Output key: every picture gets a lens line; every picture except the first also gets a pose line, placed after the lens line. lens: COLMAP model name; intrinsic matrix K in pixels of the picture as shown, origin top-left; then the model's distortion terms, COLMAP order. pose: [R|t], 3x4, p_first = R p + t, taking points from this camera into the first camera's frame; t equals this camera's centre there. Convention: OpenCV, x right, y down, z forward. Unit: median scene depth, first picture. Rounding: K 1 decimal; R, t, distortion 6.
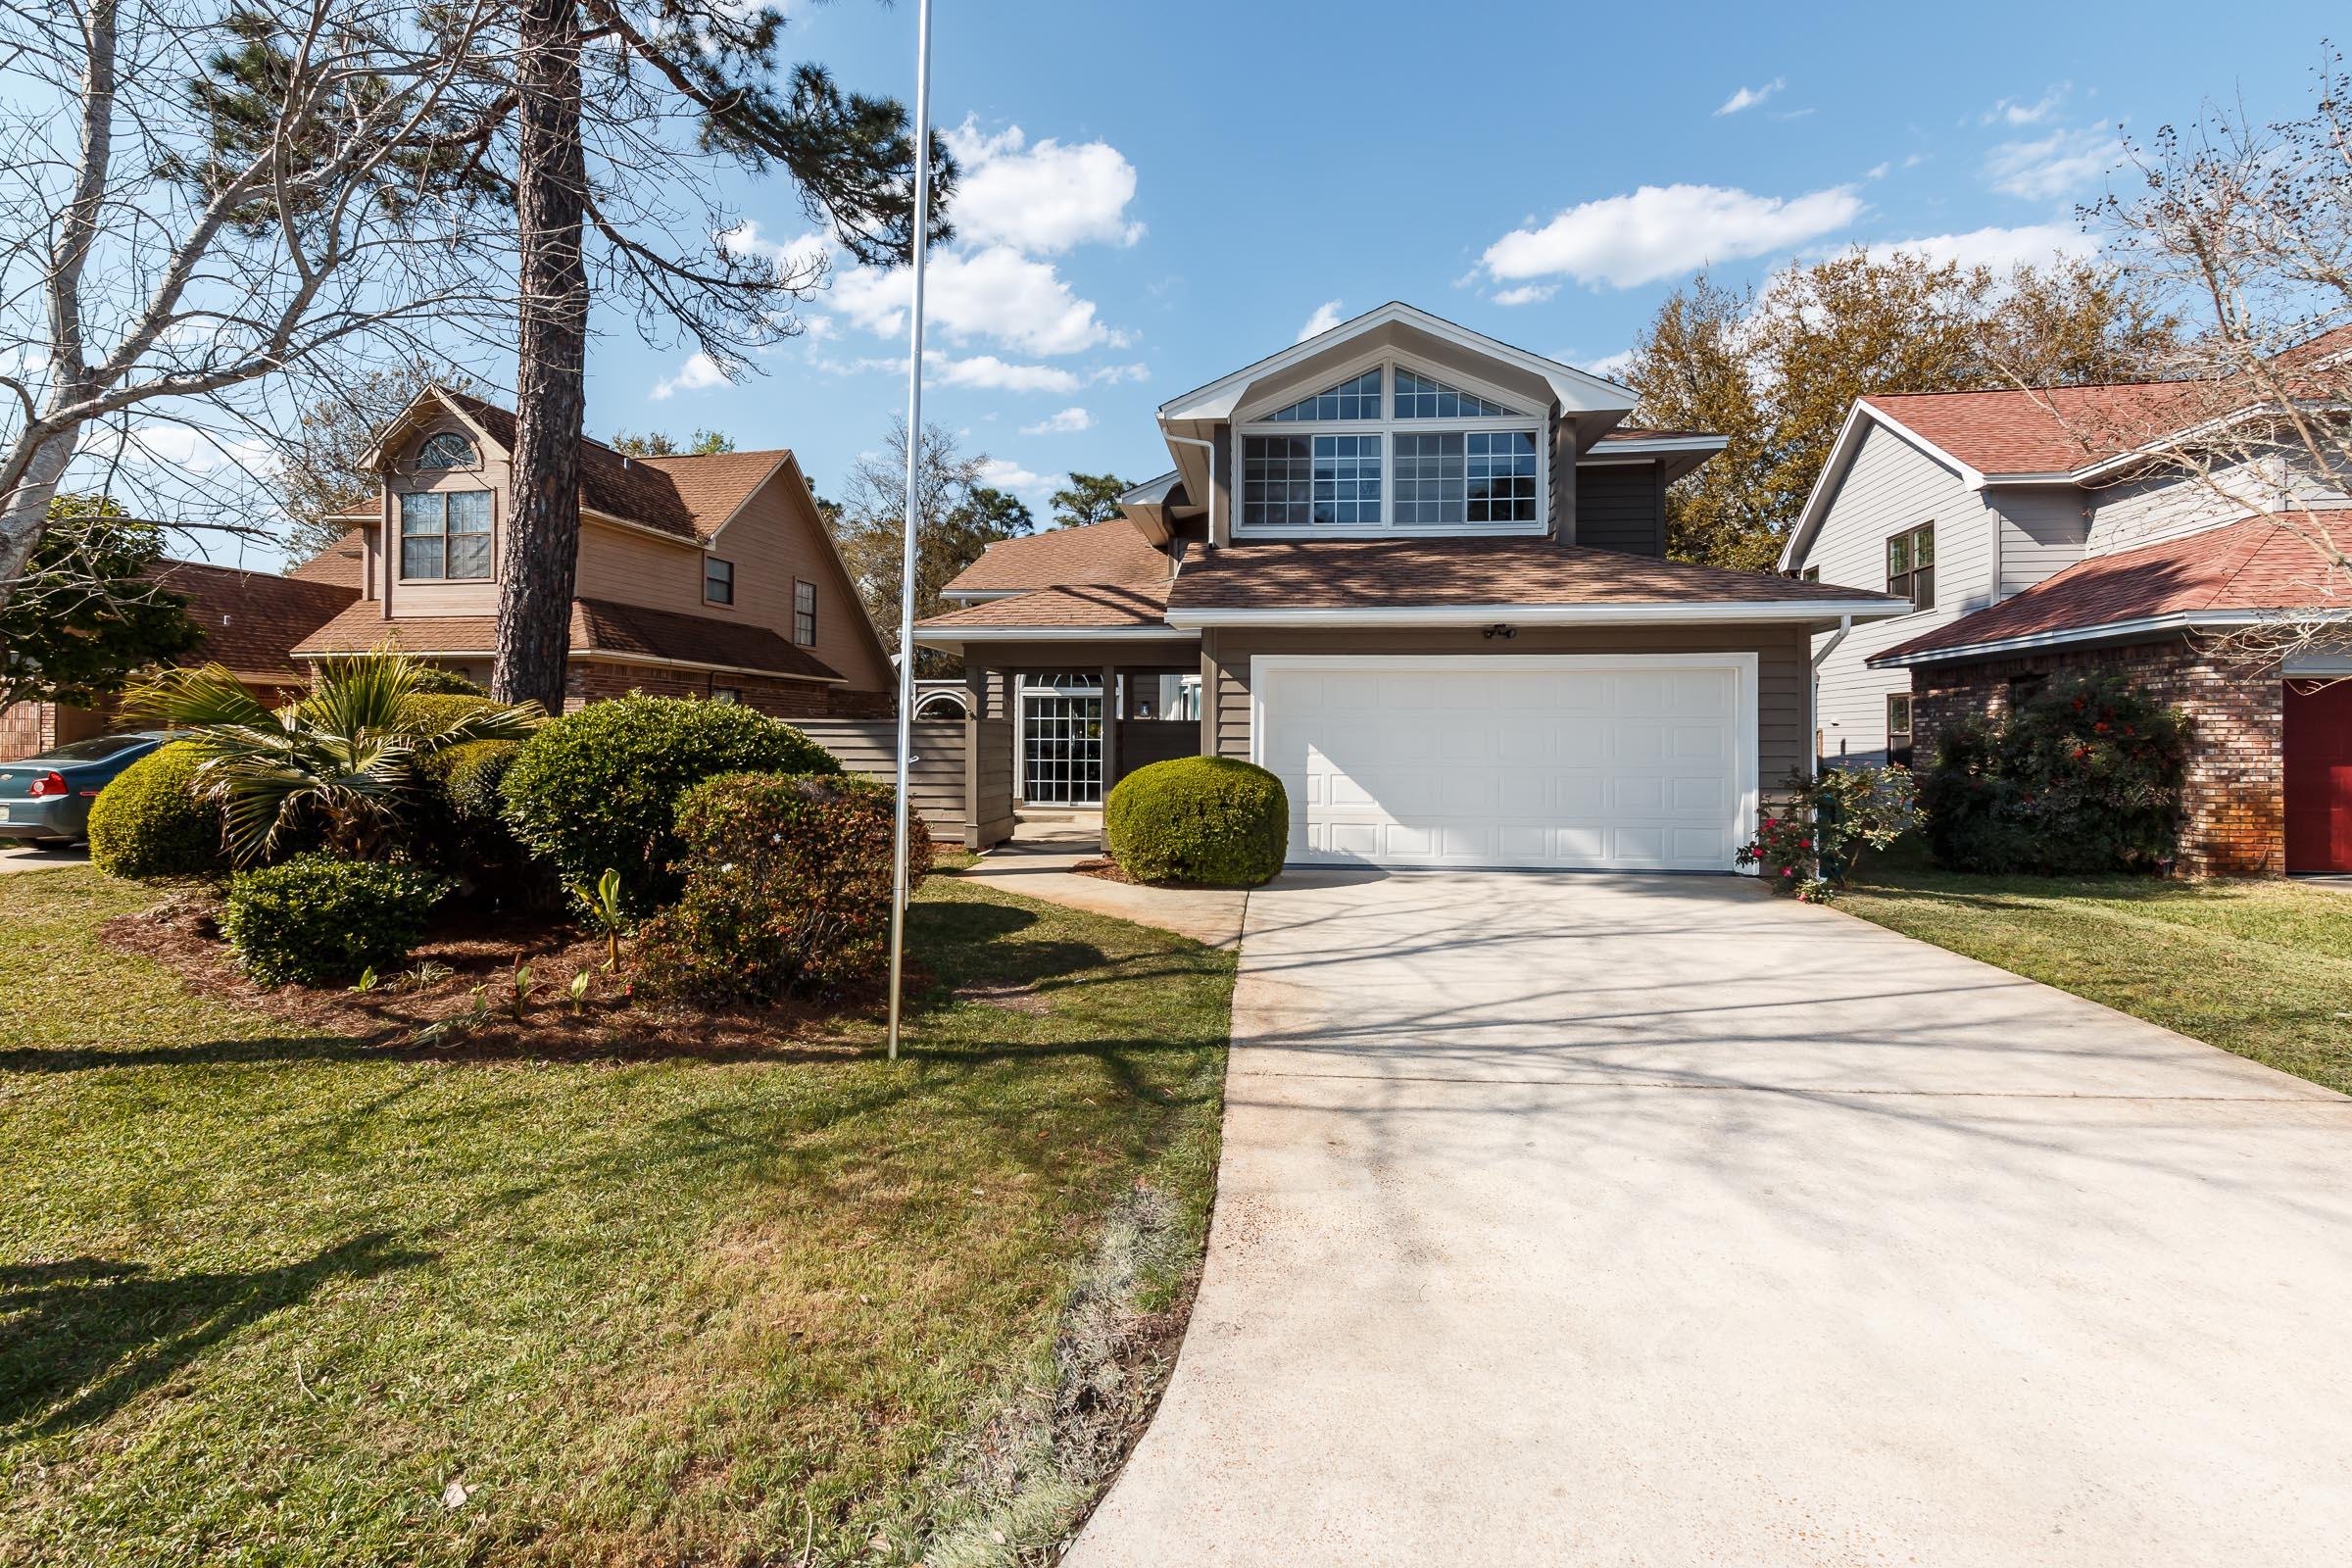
lens RADIAL K [[1088.4, 0, 1195.2], [0, 1088.4, 764.8], [0, 0, 1]] dist [0.008077, 0.000514]
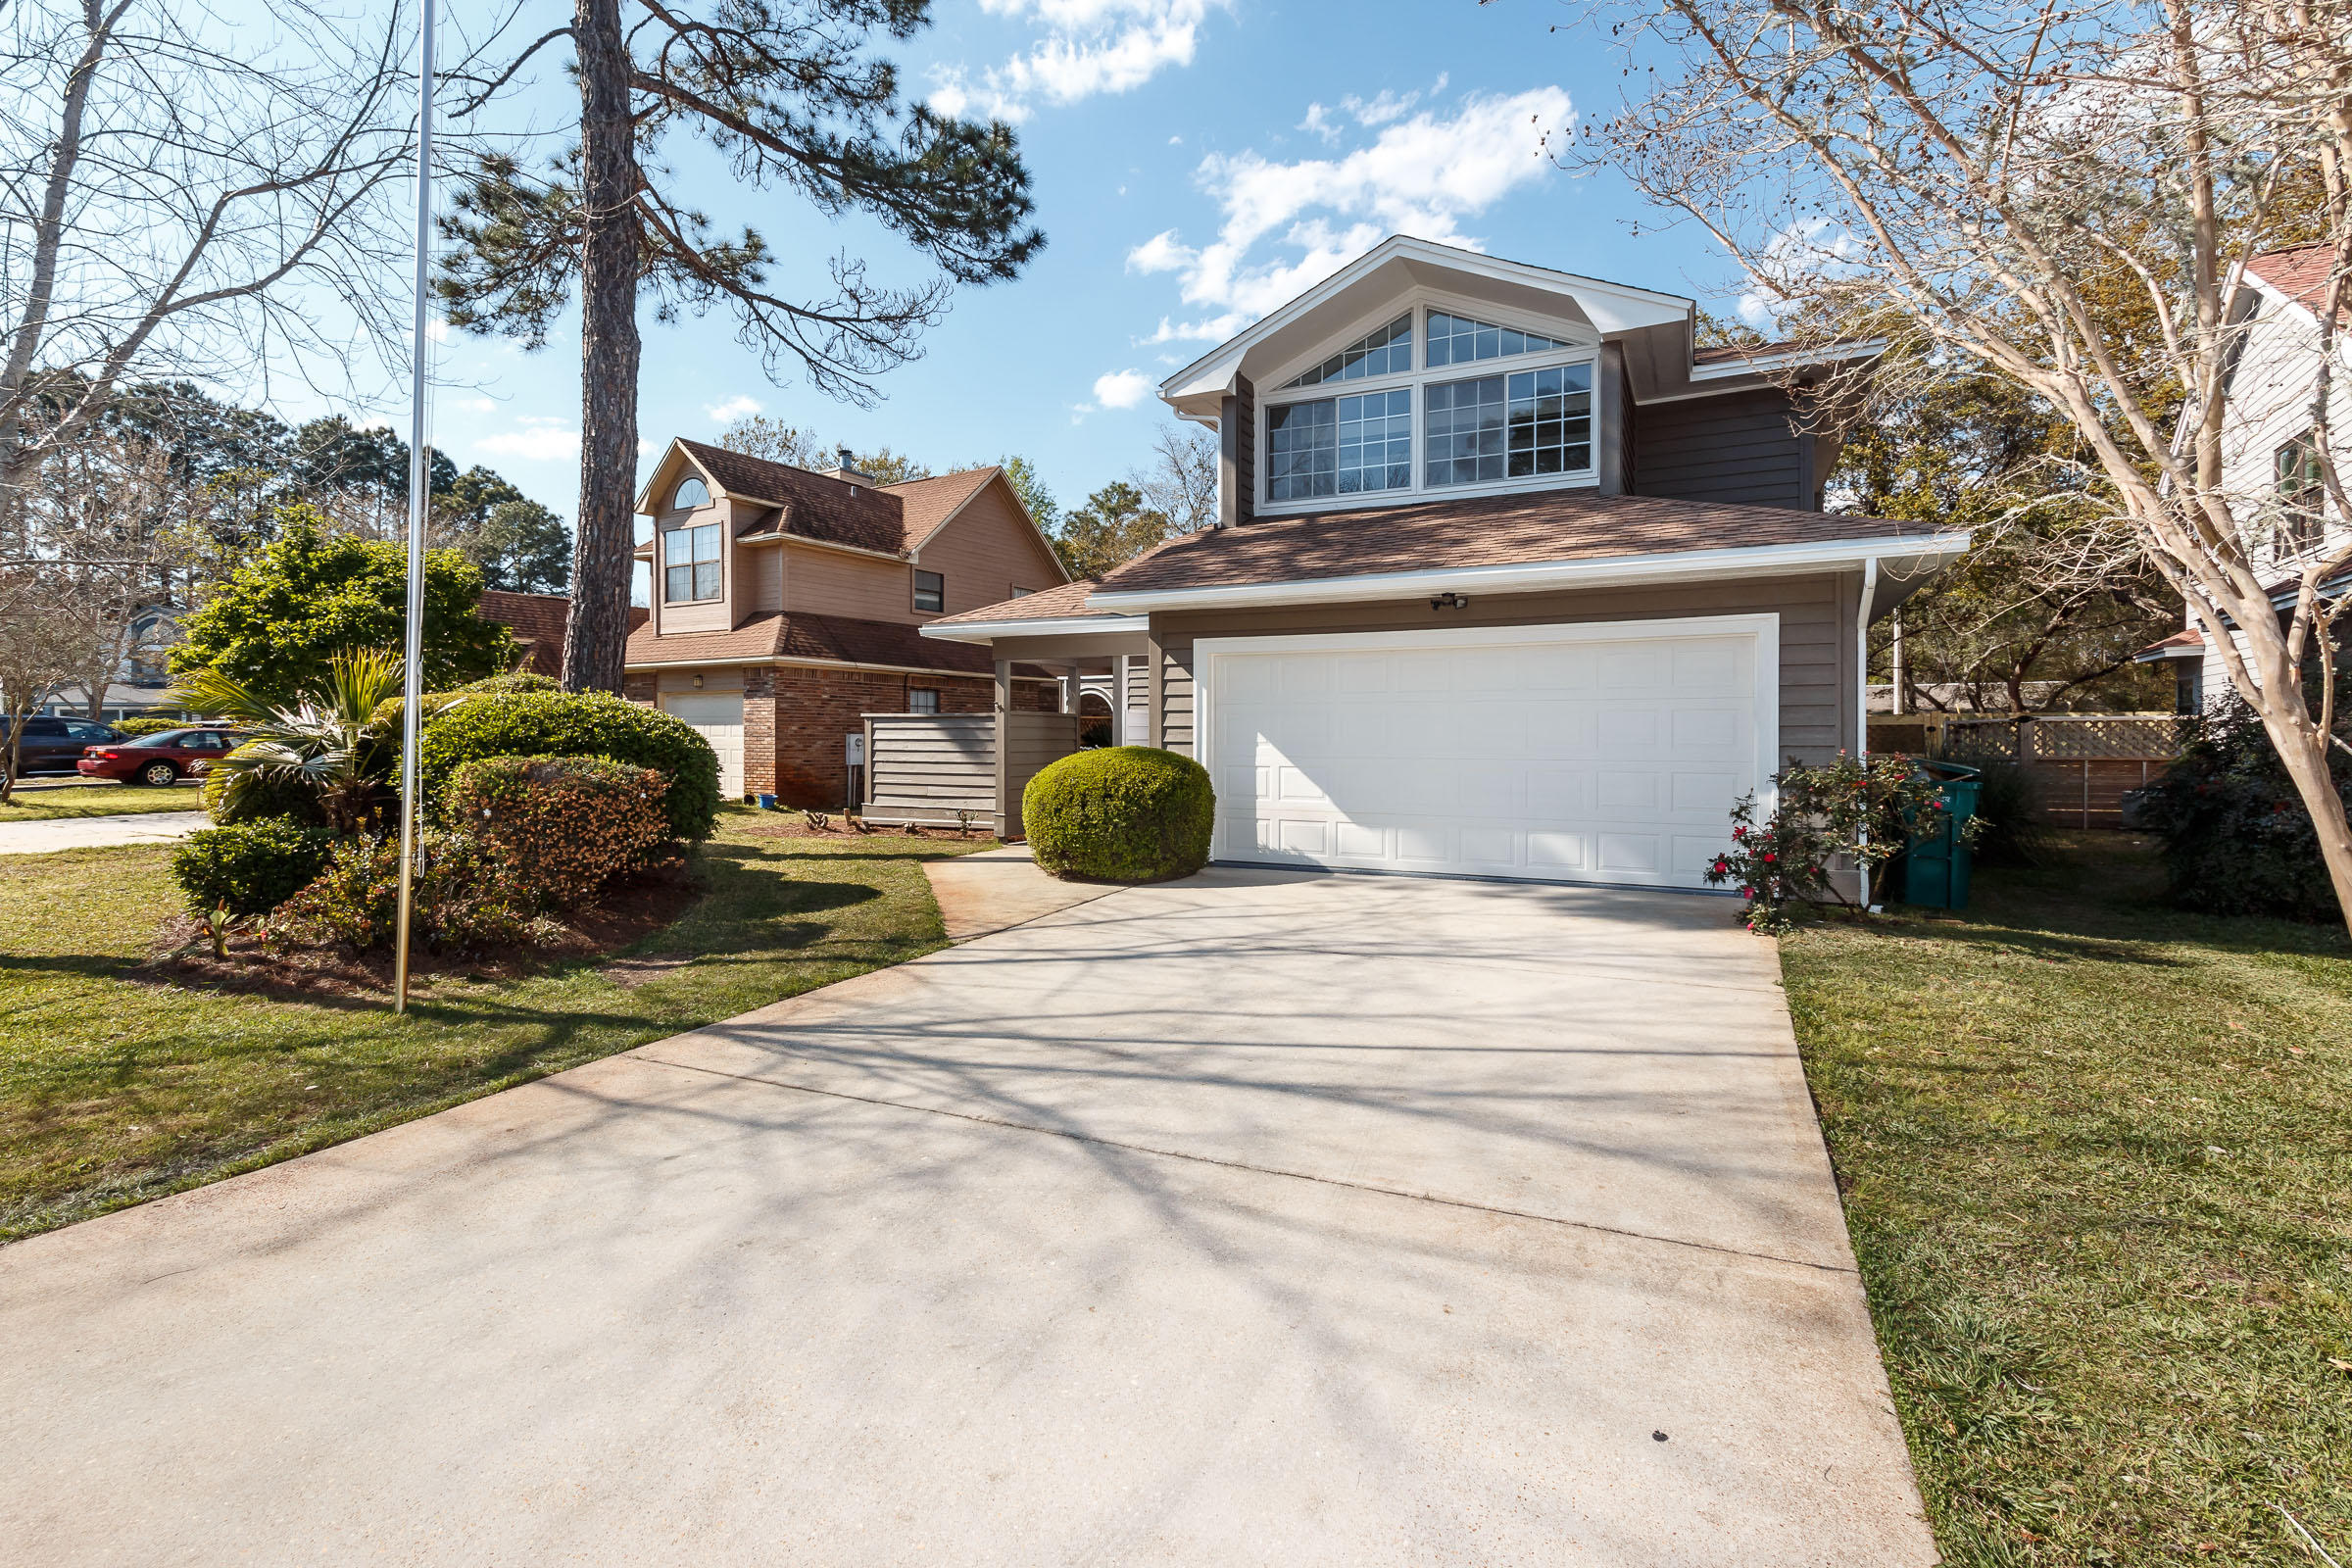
lens RADIAL K [[1088.4, 0, 1165.8], [0, 1088.4, 774.2], [0, 0, 1]] dist [0.008077, 0.000514]
pose [[0.934152, 0.009762, -0.356741, 0.344854], [-0.006274, 0.999921, 0.010935, 0.005778], [0.356819, -0.007977, 0.934139, 0.103875]]
